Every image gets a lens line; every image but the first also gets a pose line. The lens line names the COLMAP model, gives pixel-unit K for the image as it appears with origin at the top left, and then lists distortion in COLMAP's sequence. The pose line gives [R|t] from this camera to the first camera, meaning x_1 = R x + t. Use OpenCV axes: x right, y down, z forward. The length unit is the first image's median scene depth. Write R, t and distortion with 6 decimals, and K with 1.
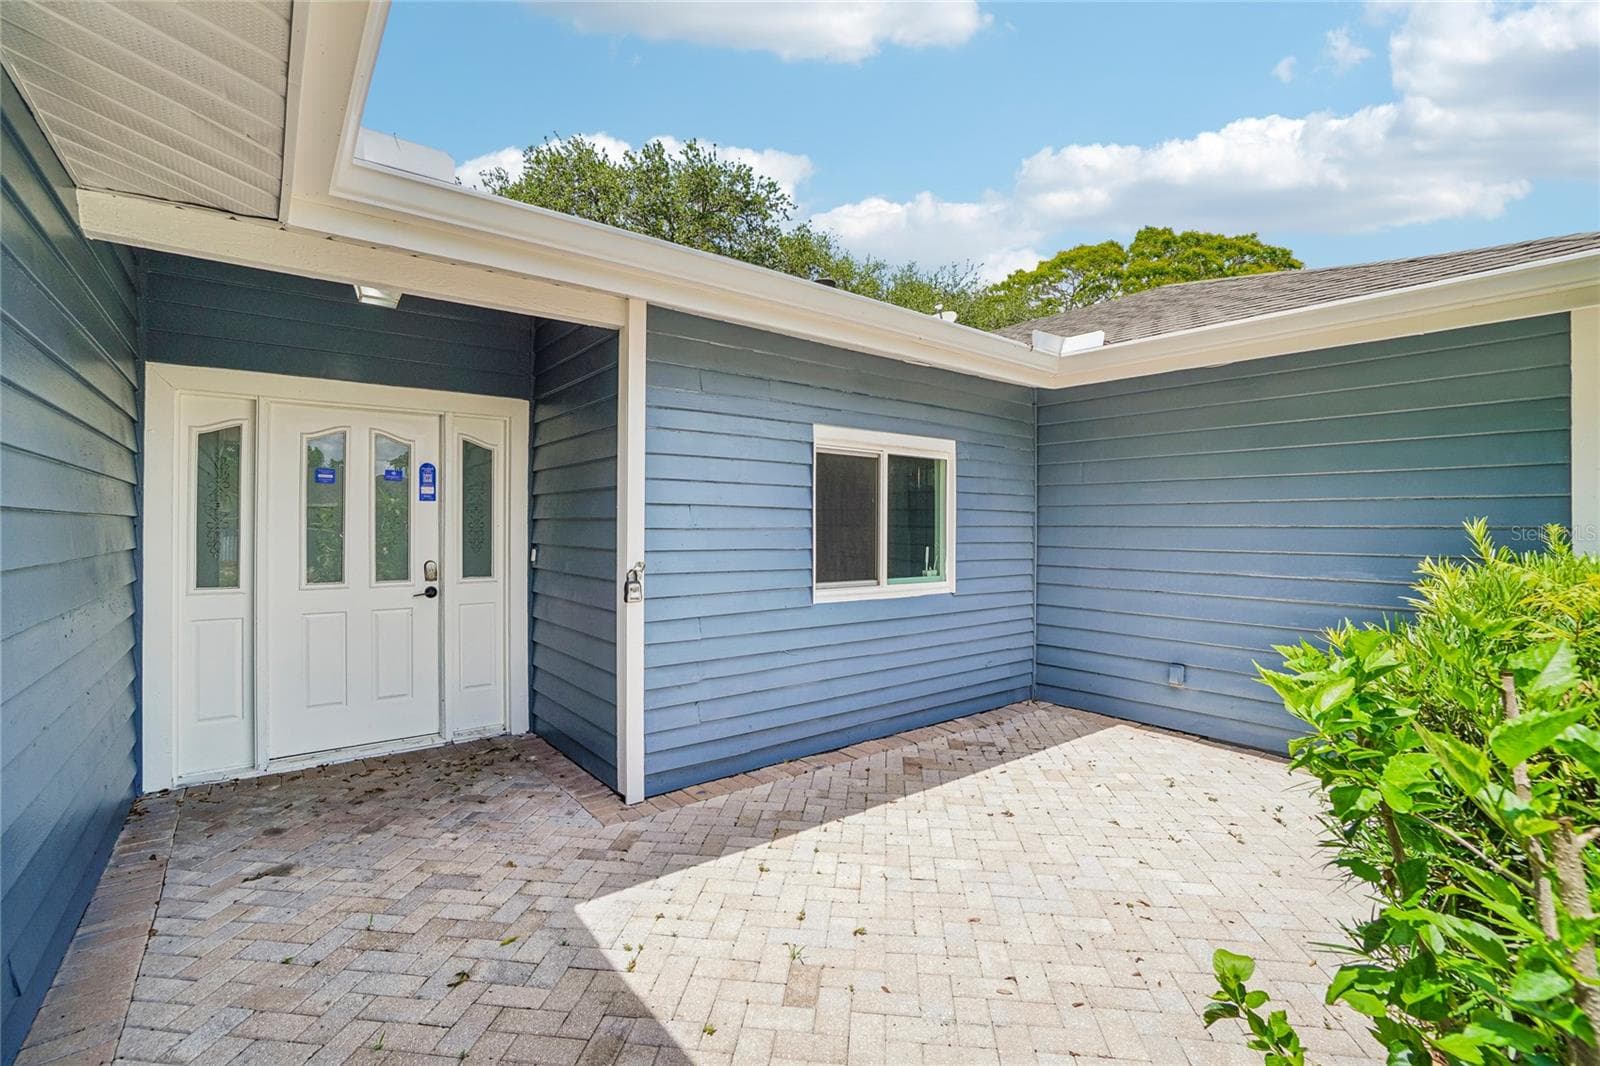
lens RADIAL K [[706.0, 0, 802.1], [0, 706.0, 521.7], [0, 0, 1]] dist [-0.060455, 0.021213]
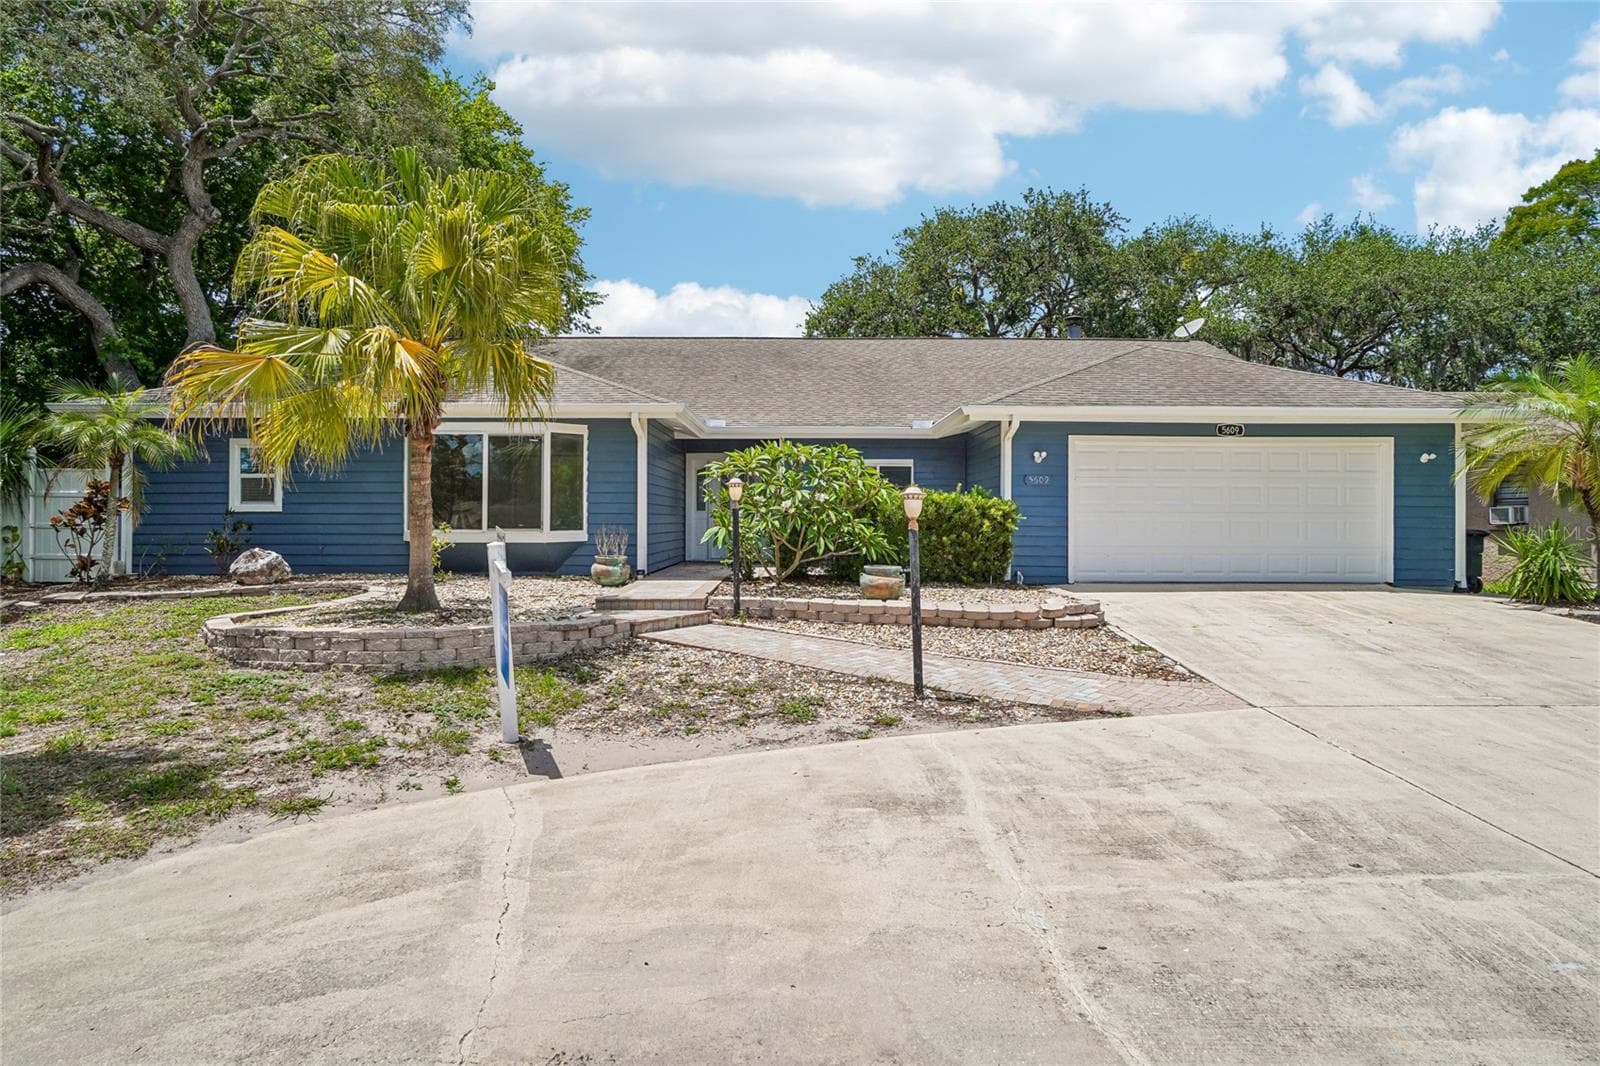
lens RADIAL K [[889.9, 0, 800.0], [0, 889.9, 533.0], [0, 0, 1]] dist [-0.018098, 0.001097]
pose [[0.780291, 0.007737, -0.625369, 2.605617], [0.003481, 0.999854, 0.016713, 0.137743], [0.625407, -0.015218, 0.780150, -2.458343]]
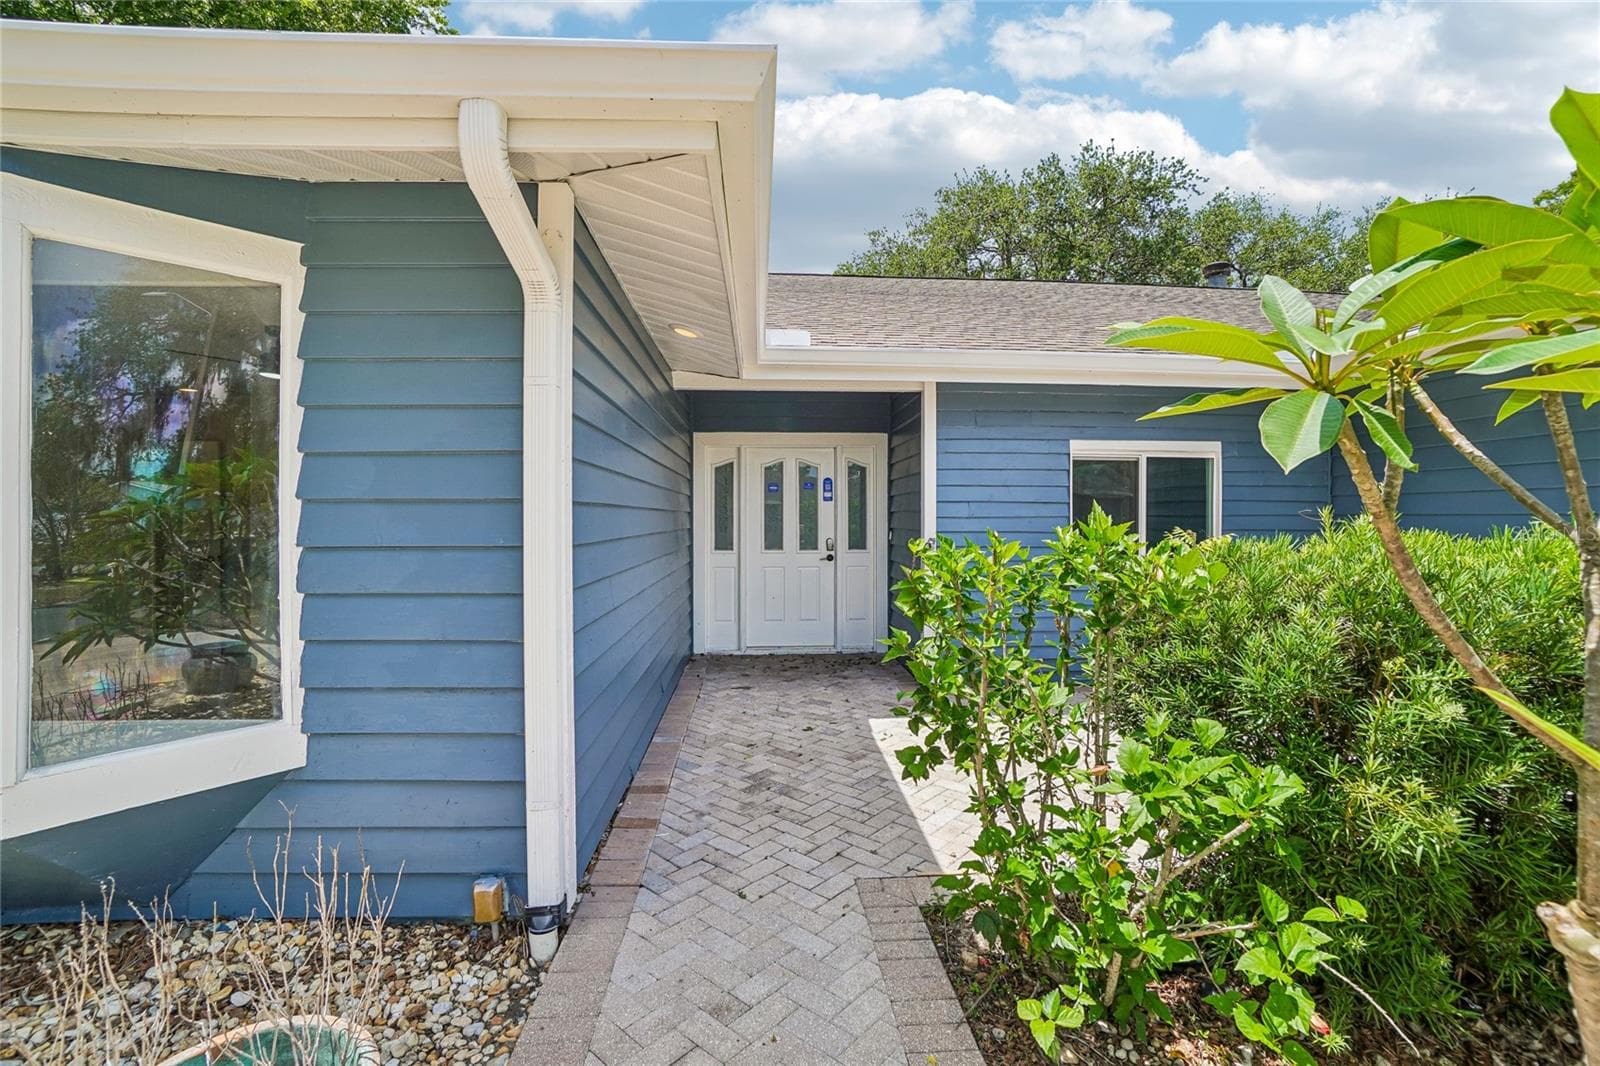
lens RADIAL K [[706.0, 0, 802.1], [0, 706.0, 521.7], [0, 0, 1]] dist [-0.060455, 0.021213]
pose [[0.820510, -0.000069, -0.571633, 0.399310], [0.005936, 0.999947, 0.008400, 0.004338], [0.571602, -0.010285, 0.820467, -0.433675]]
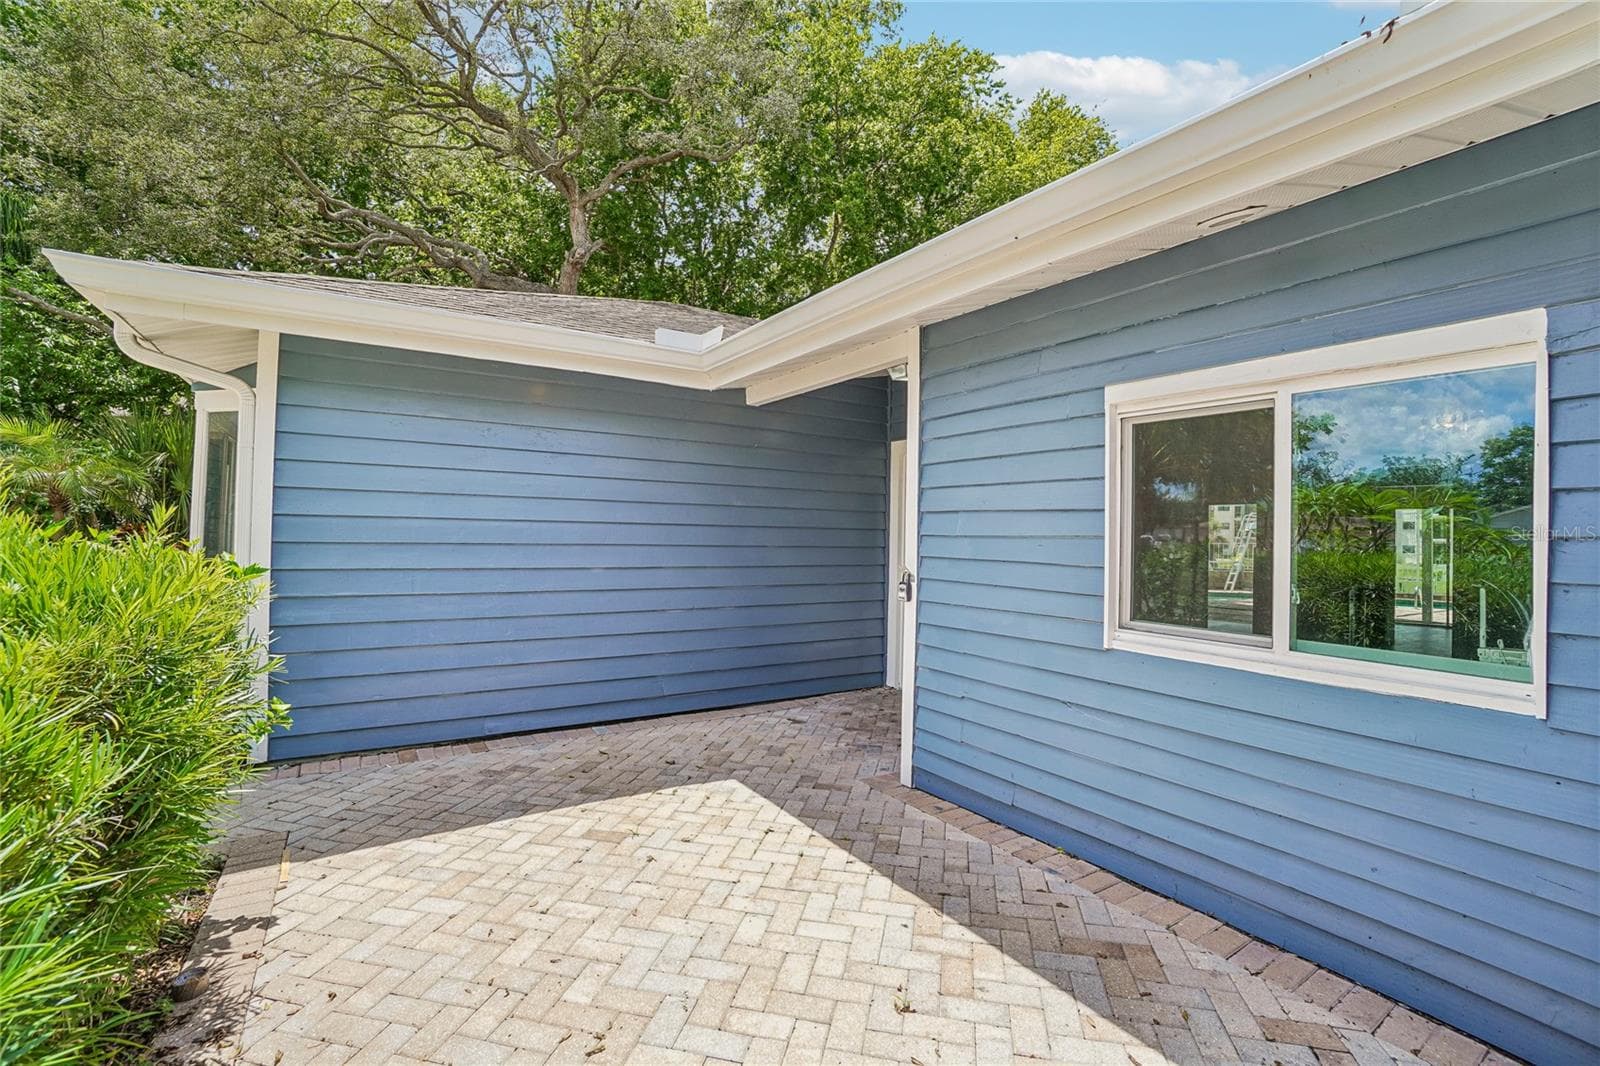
lens RADIAL K [[706.0, 0, 802.1], [0, 706.0, 521.7], [0, 0, 1]] dist [-0.060455, 0.021213]
pose [[-0.098476, -0.023191, -0.994869, 0.802376], [-0.010230, 0.999699, -0.022291, 0.013547], [0.995087, 0.007983, -0.098683, 0.858836]]
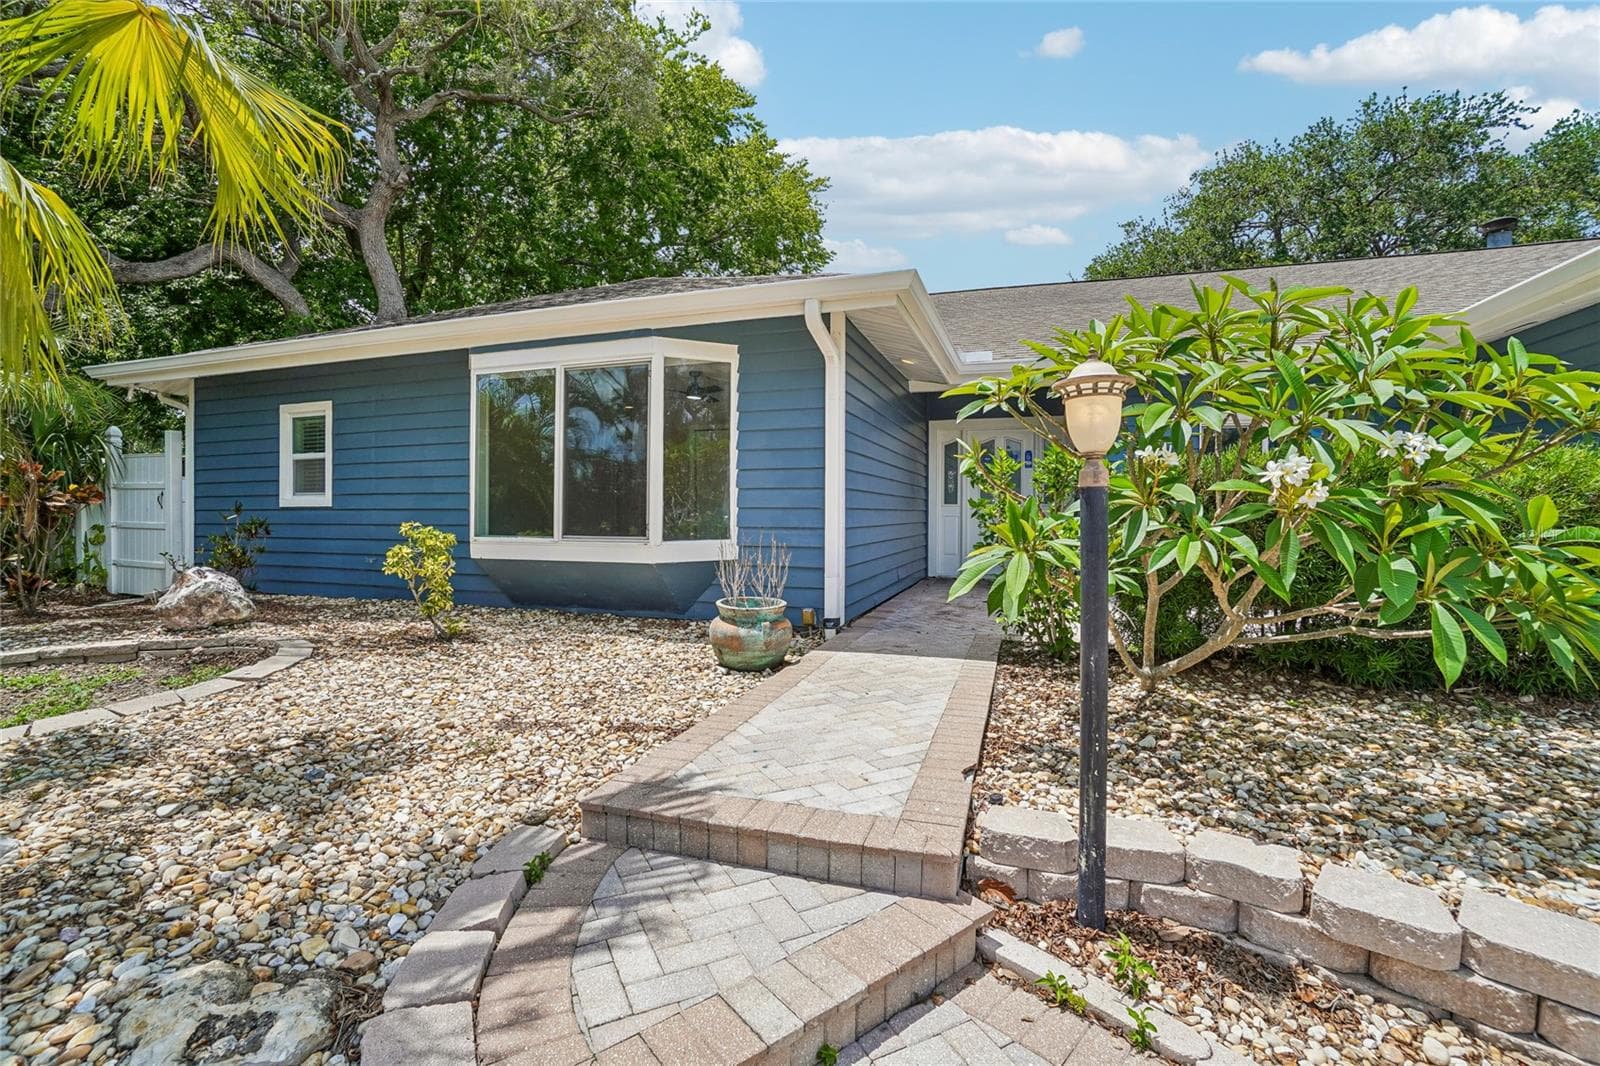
lens RADIAL K [[706.0, 0, 802.1], [0, 706.0, 521.7], [0, 0, 1]] dist [-0.060455, 0.021213]
pose [[0.545449, 0.008084, -0.838105, 1.051922], [0.003498, 0.999923, 0.011922, 0.126806], [0.838137, -0.009434, 0.545379, -0.910490]]
